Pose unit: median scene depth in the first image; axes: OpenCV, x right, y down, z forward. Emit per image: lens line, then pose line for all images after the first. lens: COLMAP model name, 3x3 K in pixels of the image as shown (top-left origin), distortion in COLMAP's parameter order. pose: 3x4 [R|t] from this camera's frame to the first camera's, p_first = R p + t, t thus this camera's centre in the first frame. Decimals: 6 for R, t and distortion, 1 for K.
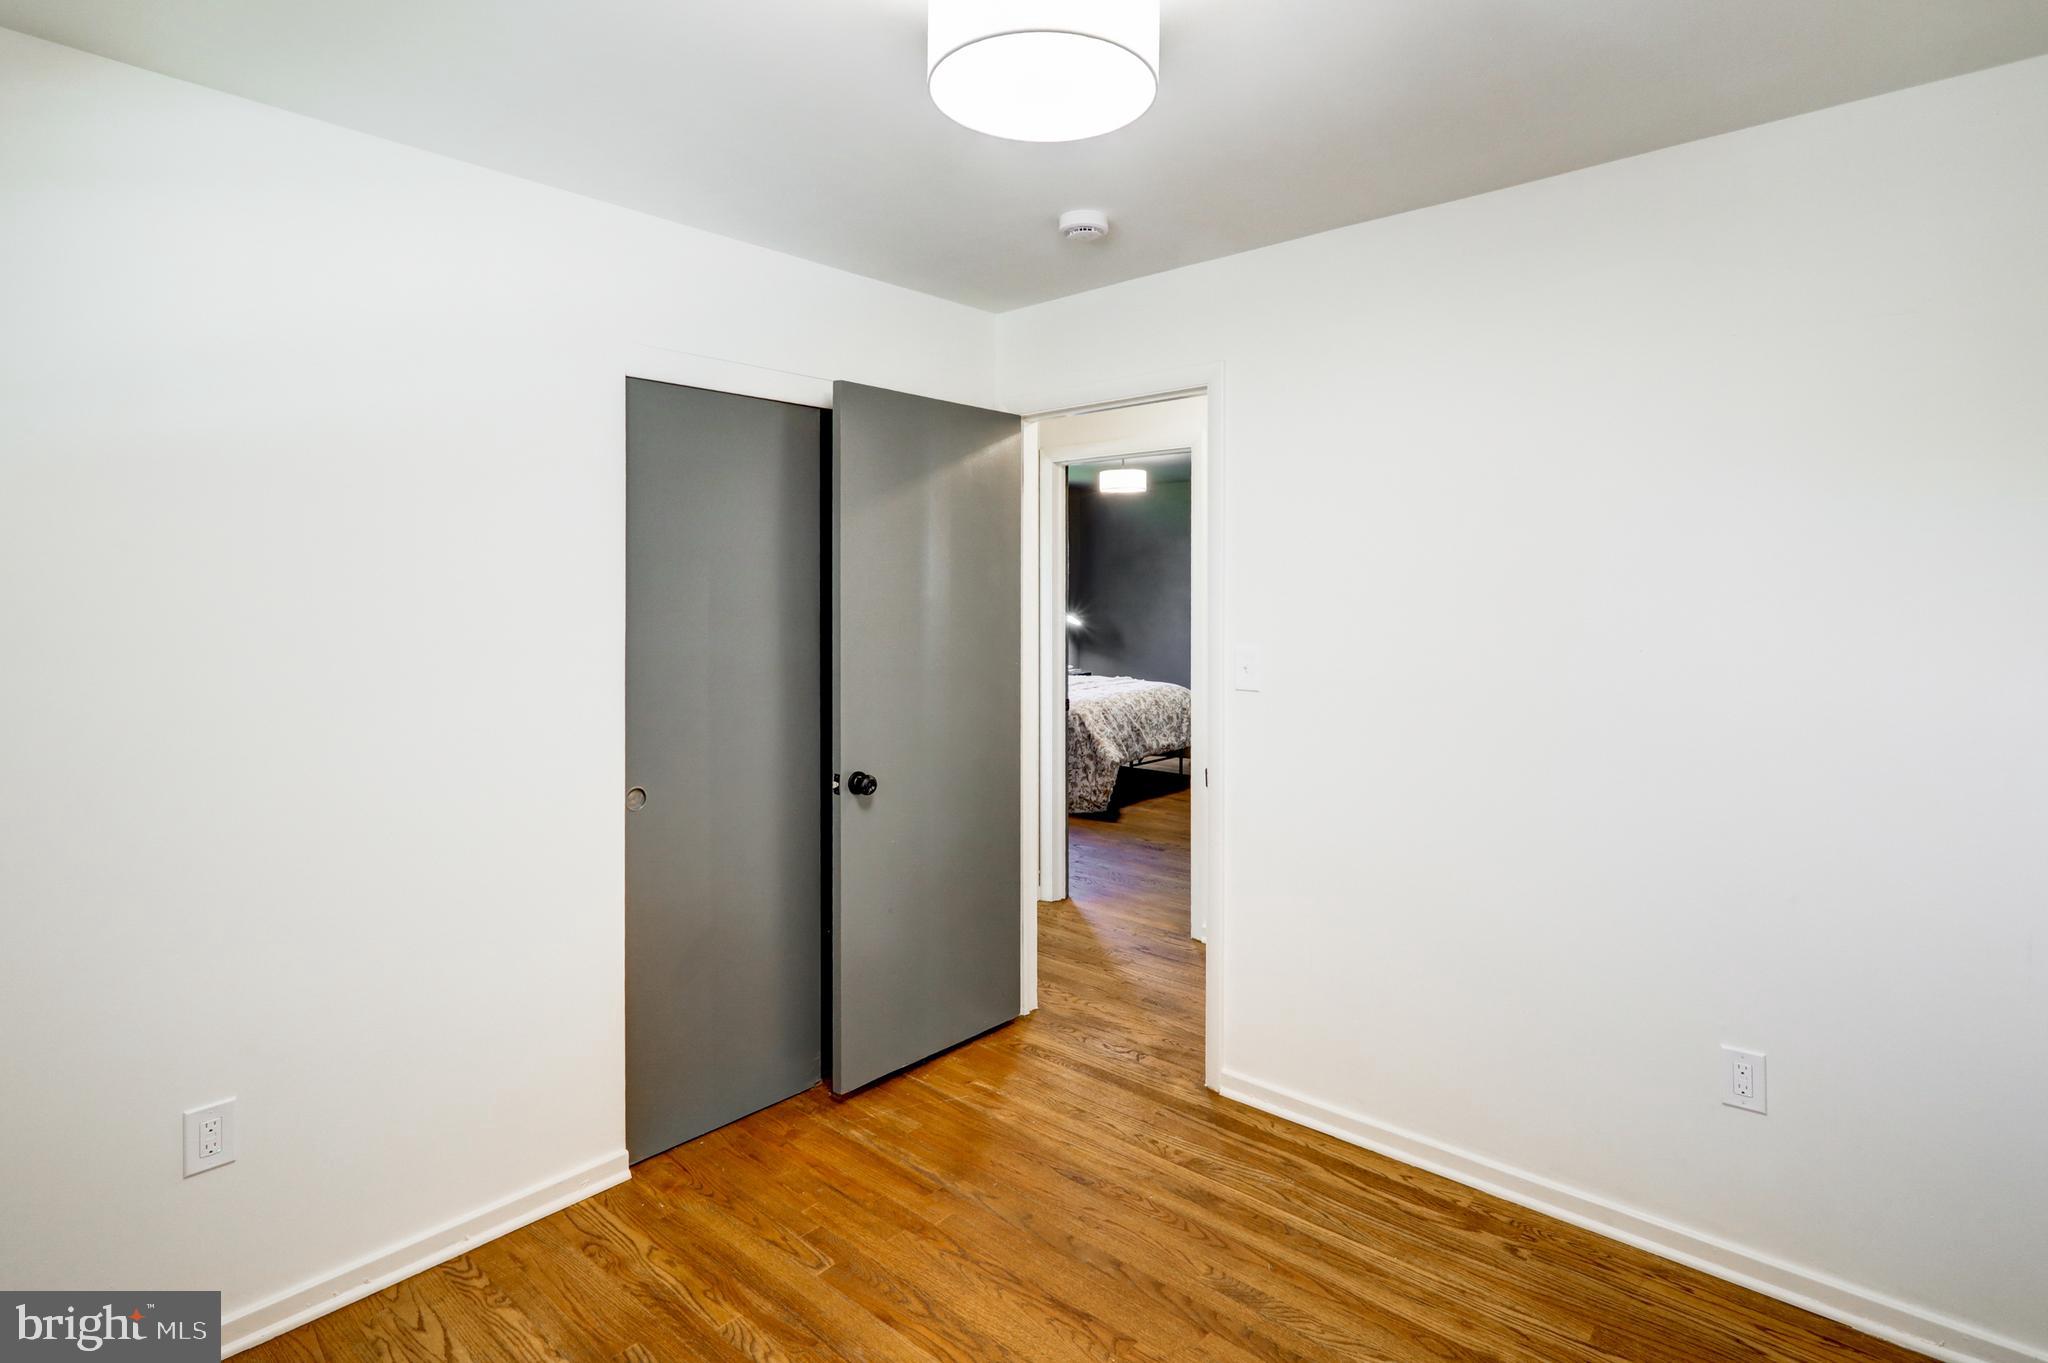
lens RADIAL K [[1017.7, 0, 1020.5], [0, 1017.7, 677.7], [0, 0, 1]] dist [-0.002982, 0.001590]
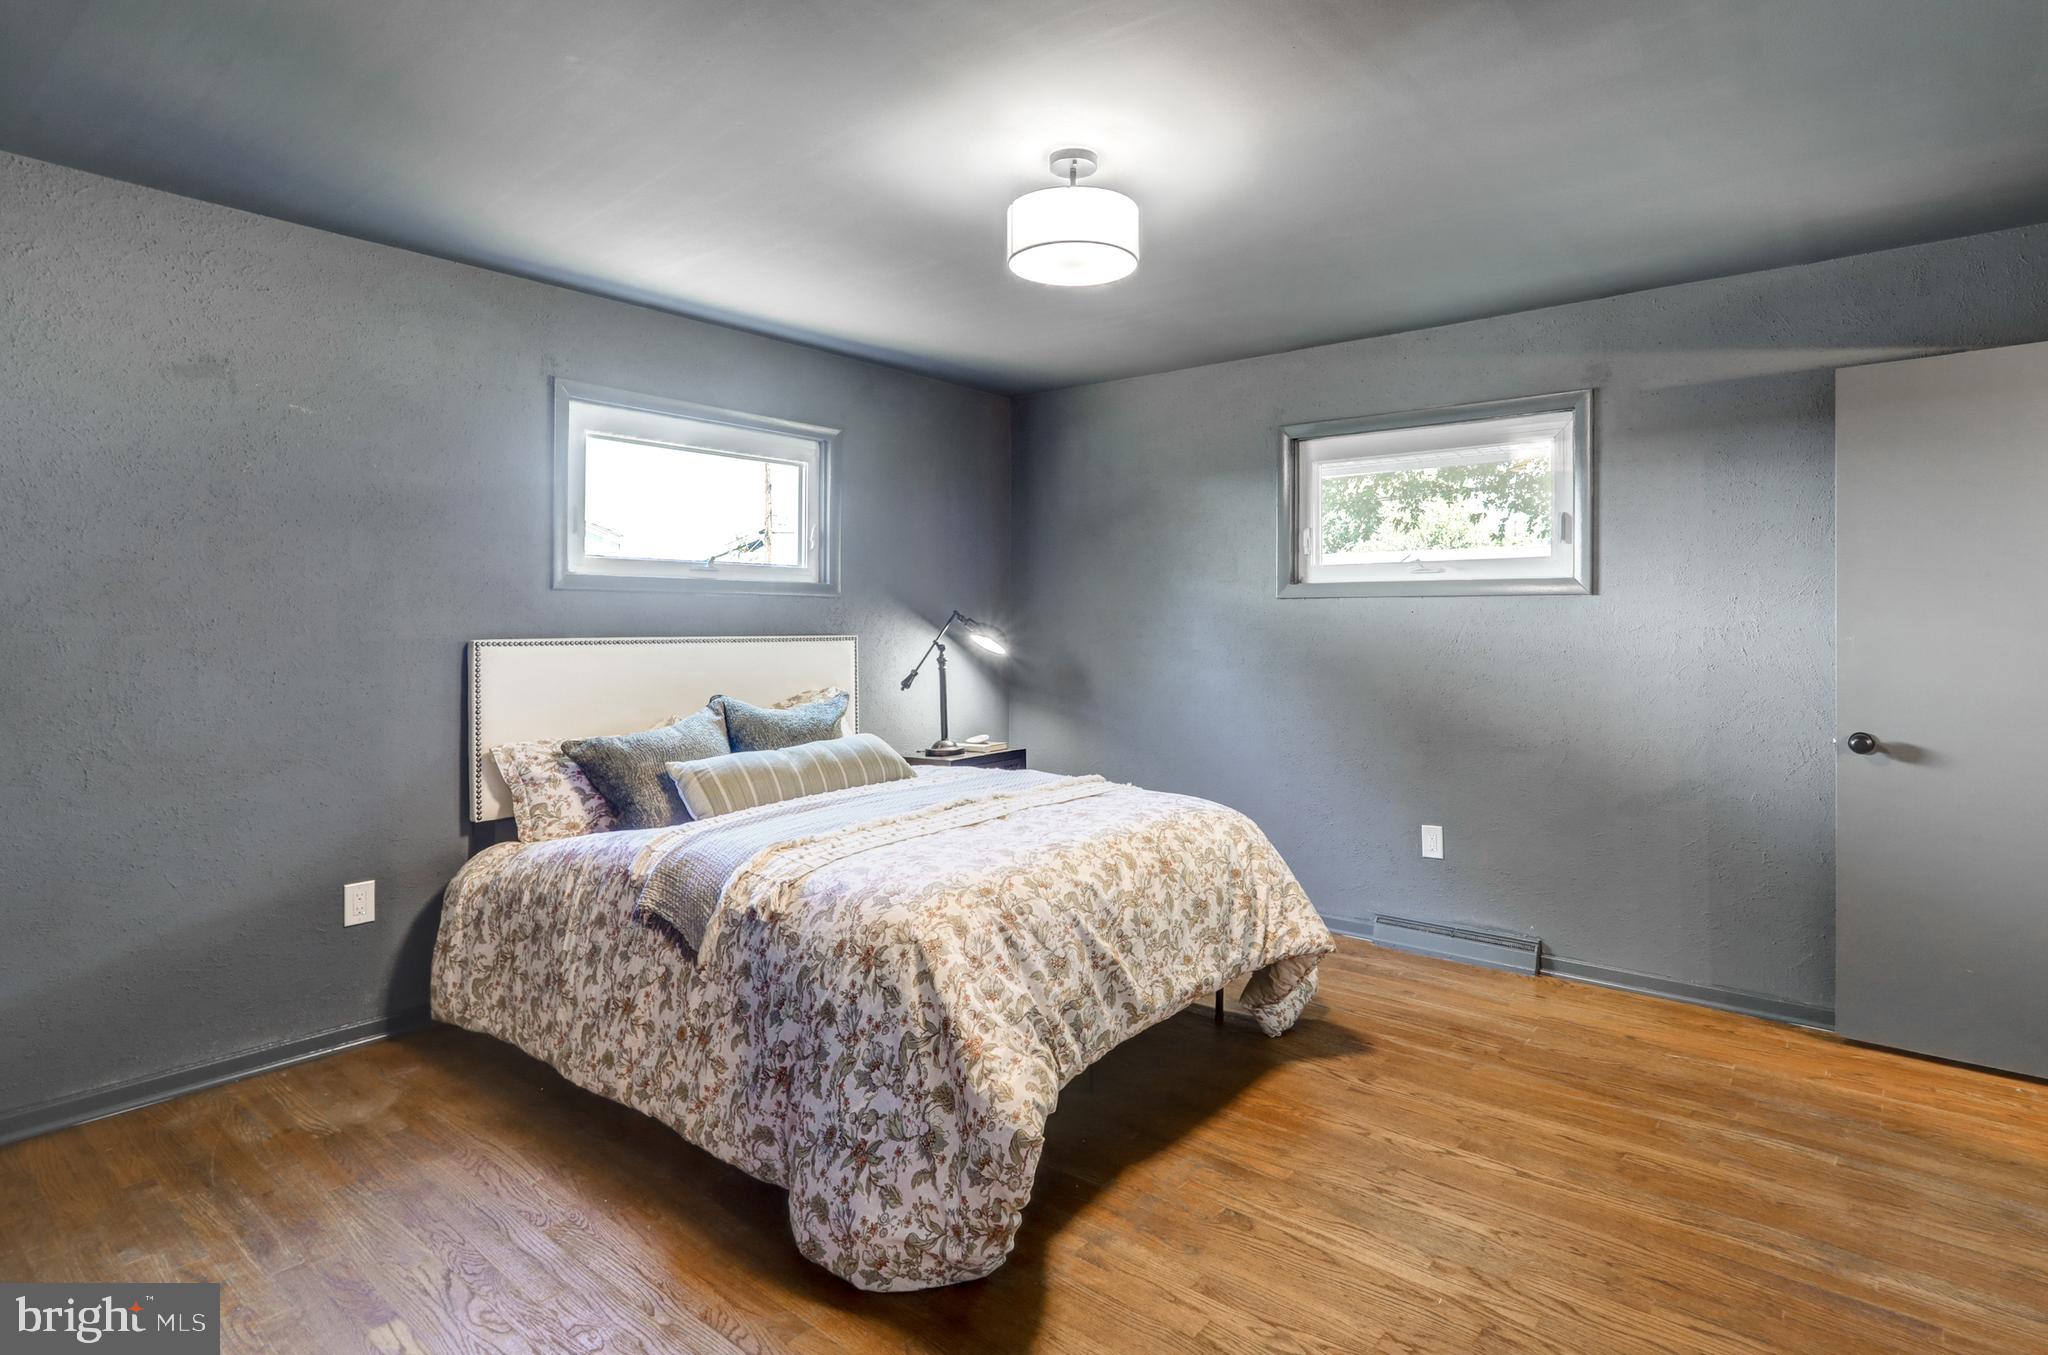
lens RADIAL K [[1017.7, 0, 1027.3], [0, 1017.7, 663.7], [0, 0, 1]] dist [-0.002982, 0.001590]
pose [[0.999872, 0.006286, 0.014734, 0.083310], [-0.005599, 0.998917, -0.046196, -0.033146], [-0.015008, 0.046107, 0.998824, 0.670574]]
